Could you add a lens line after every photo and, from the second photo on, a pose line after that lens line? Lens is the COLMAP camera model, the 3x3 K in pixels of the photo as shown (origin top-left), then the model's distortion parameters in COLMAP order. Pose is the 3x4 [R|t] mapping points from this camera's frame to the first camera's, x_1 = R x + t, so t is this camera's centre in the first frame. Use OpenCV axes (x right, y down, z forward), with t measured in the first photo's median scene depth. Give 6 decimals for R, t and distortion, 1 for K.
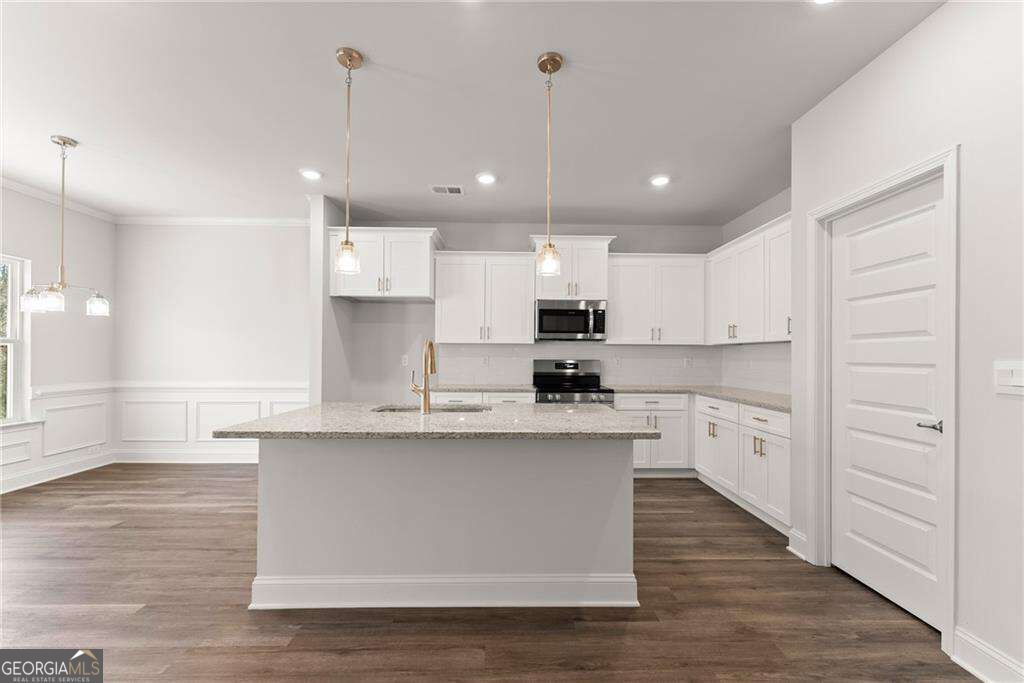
lens RADIAL K [[419.7, 0, 512.0], [0, 419.7, 351.7], [0, 0, 1]] dist [-0.006464, 0.000489]
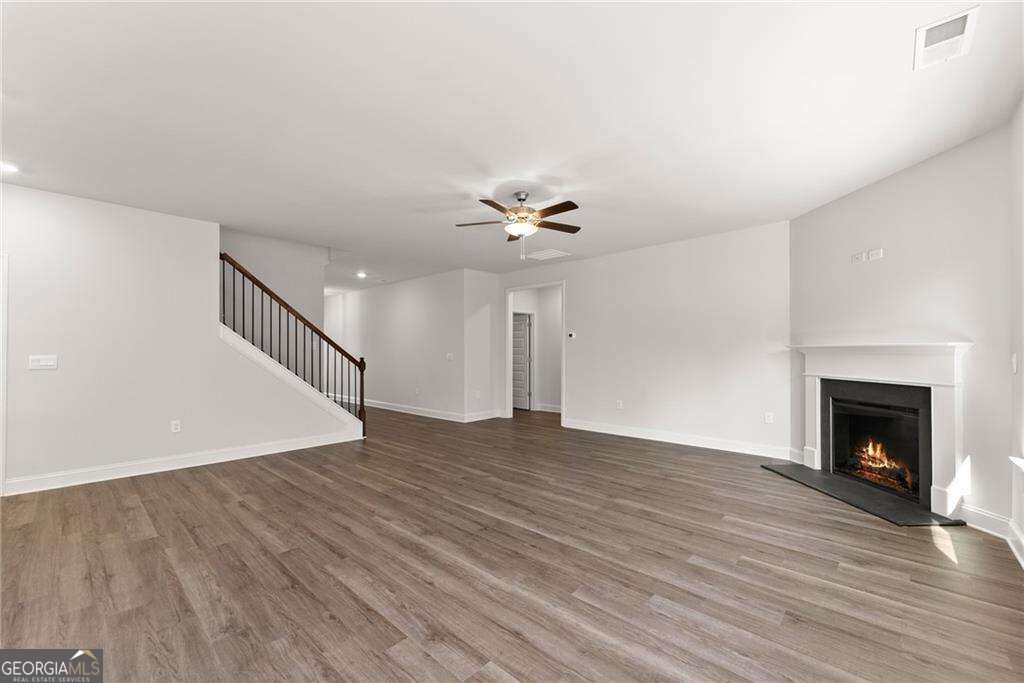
lens RADIAL K [[419.7, 0, 512.9], [0, 419.7, 344.2], [0, 0, 1]] dist [-0.006464, 0.000489]
pose [[-0.721279, 0.005149, 0.692625, -0.946701], [-0.007207, 0.999862, -0.014938, -0.010760], [-0.692607, -0.015766, -0.721143, 0.309037]]
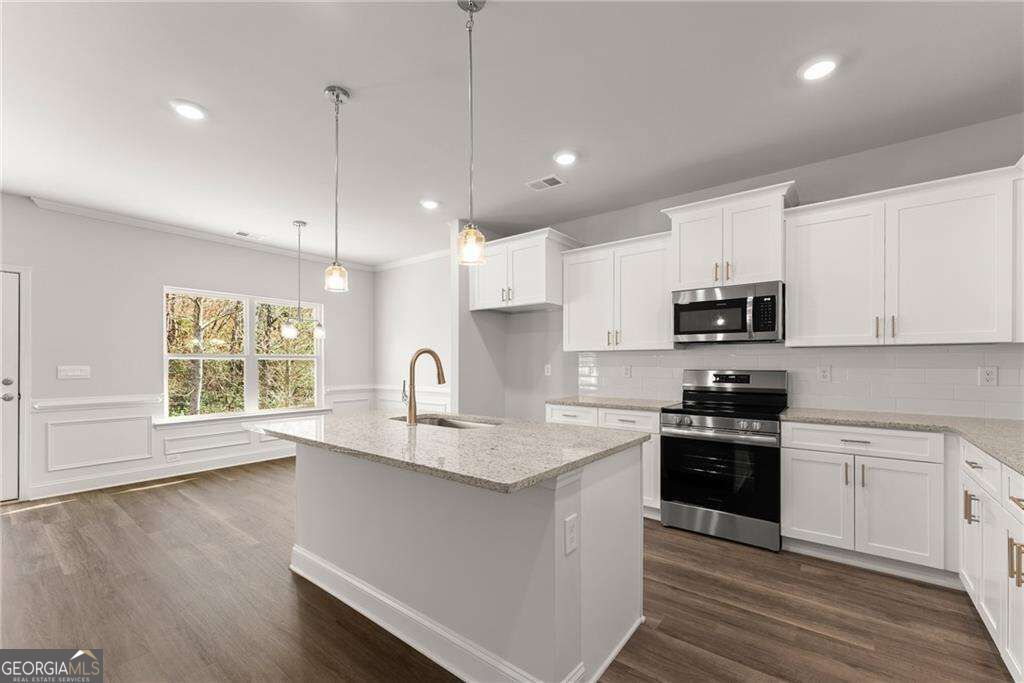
lens RADIAL K [[419.7, 0, 506.0], [0, 419.7, 362.9], [0, 0, 1]] dist [-0.006464, 0.000489]
pose [[0.768542, -0.007542, -0.639755, 0.334340], [0.010267, 0.999947, 0.000546, 0.002956], [0.639717, -0.006988, 0.768578, 0.222622]]
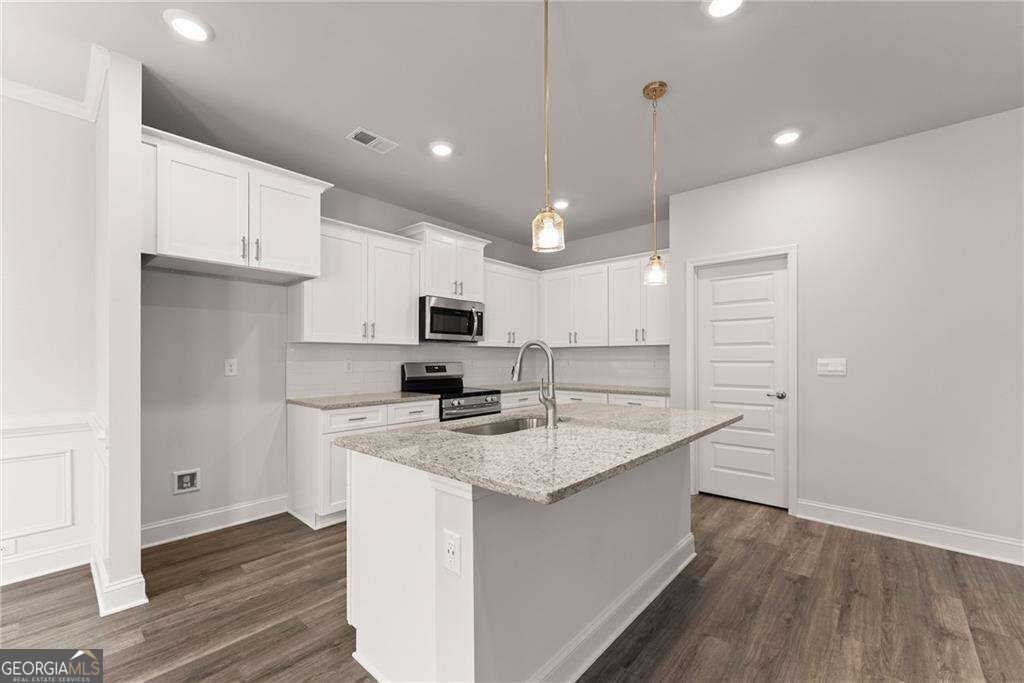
lens RADIAL K [[419.7, 0, 509.3], [0, 419.7, 355.2], [0, 0, 1]] dist [-0.006464, 0.000489]
pose [[0.678559, -0.003968, 0.734535, -0.504322], [-0.000310, 0.999984, 0.005688, -0.002100], [-0.734546, -0.004087, 0.678547, 0.278807]]
